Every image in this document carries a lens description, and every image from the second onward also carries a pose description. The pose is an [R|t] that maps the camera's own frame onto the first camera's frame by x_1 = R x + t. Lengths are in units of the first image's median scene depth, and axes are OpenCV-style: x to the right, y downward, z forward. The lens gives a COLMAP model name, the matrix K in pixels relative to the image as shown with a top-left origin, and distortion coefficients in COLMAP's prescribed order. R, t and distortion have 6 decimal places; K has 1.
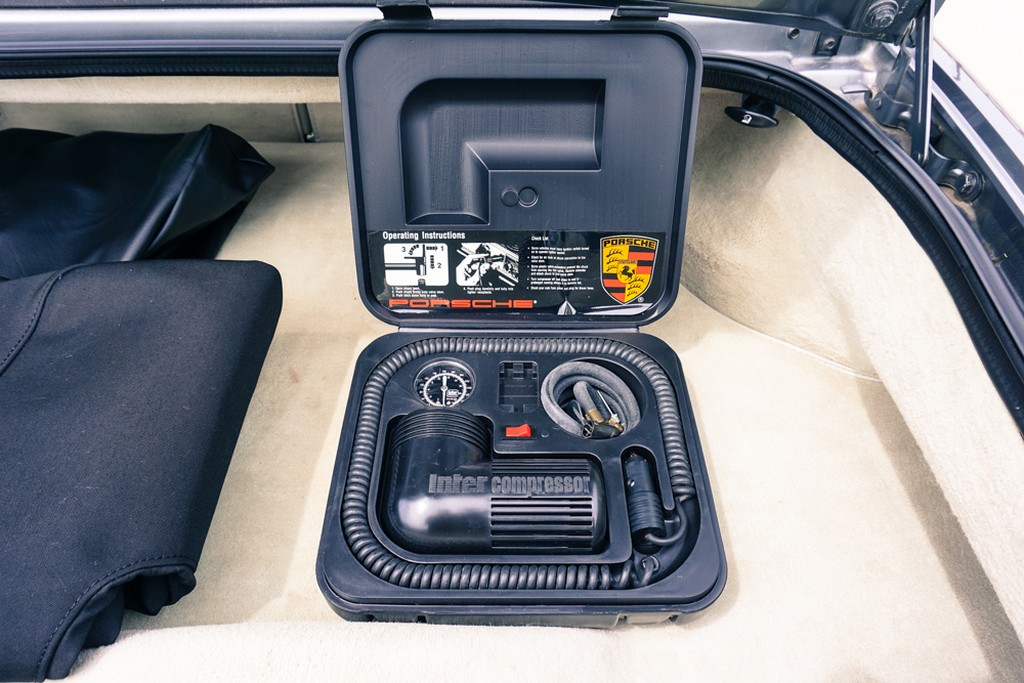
lens RADIAL K [[699.3, 0, 511.4], [0, 699.3, 342.3], [0, 0, 1]] dist [-0.038632, 0.030310]
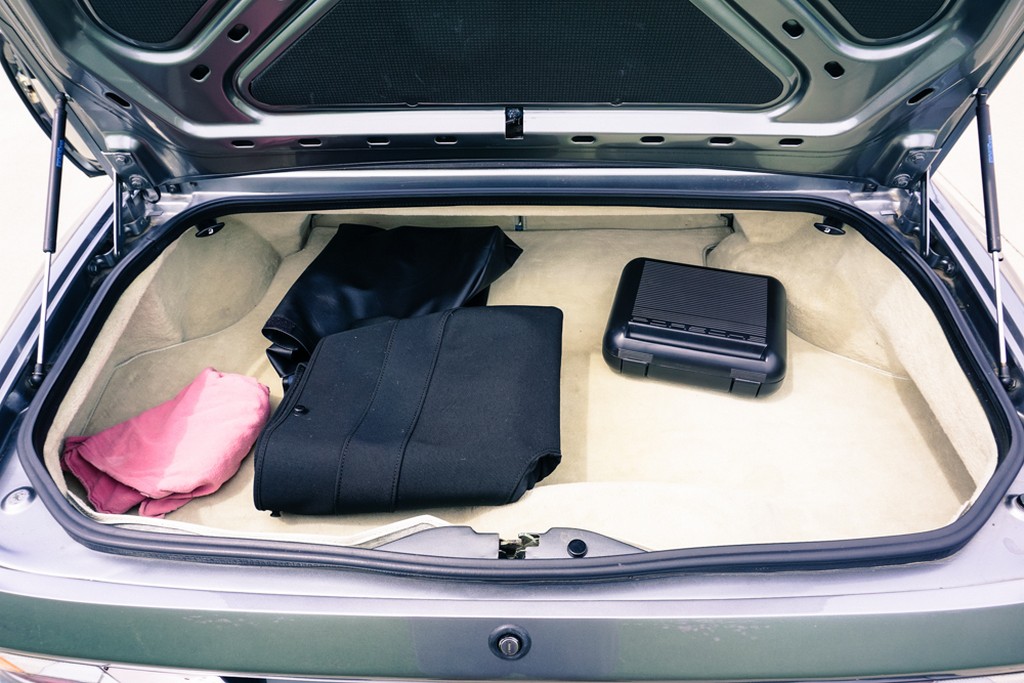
lens RADIAL K [[699.3, 0, 513.4], [0, 699.3, 341.6], [0, 0, 1]] dist [-0.038632, 0.030310]
pose [[0.999268, 0.008346, -0.037335, -0.401196], [-0.011298, 0.996765, -0.079571, 0.117210], [0.036550, 0.079935, 0.996130, -0.793152]]
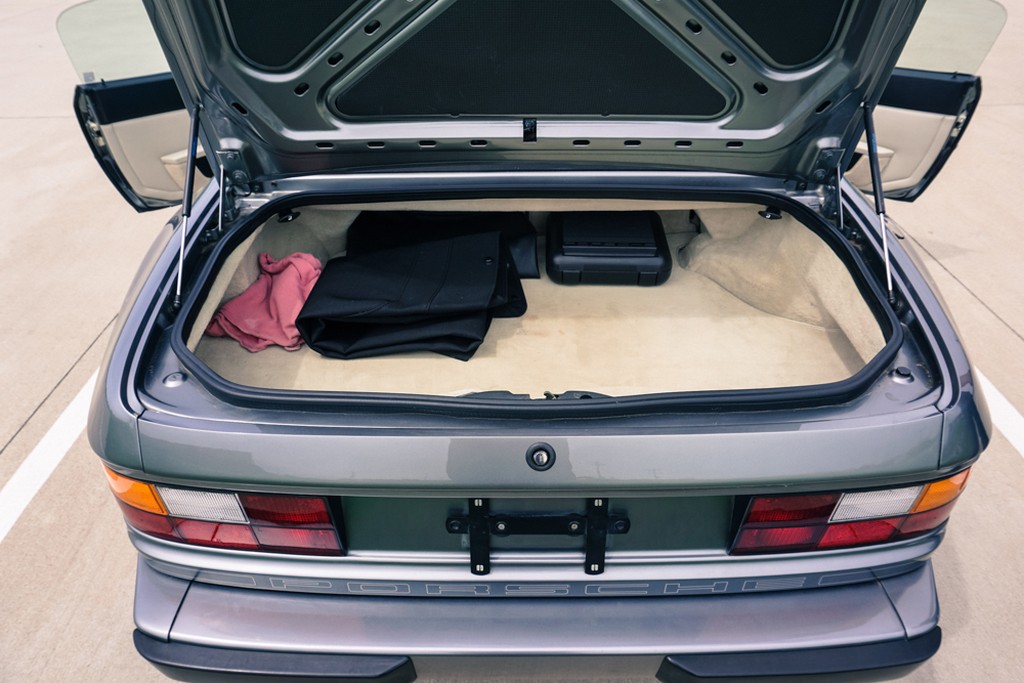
lens RADIAL K [[699.3, 0, 515.3], [0, 699.3, 340.3], [0, 0, 1]] dist [-0.038632, 0.030310]
pose [[0.999879, 0.000229, -0.015549, -0.474115], [-0.003071, 0.983112, -0.182980, 0.518804], [0.015244, 0.183006, 0.982994, -1.233295]]
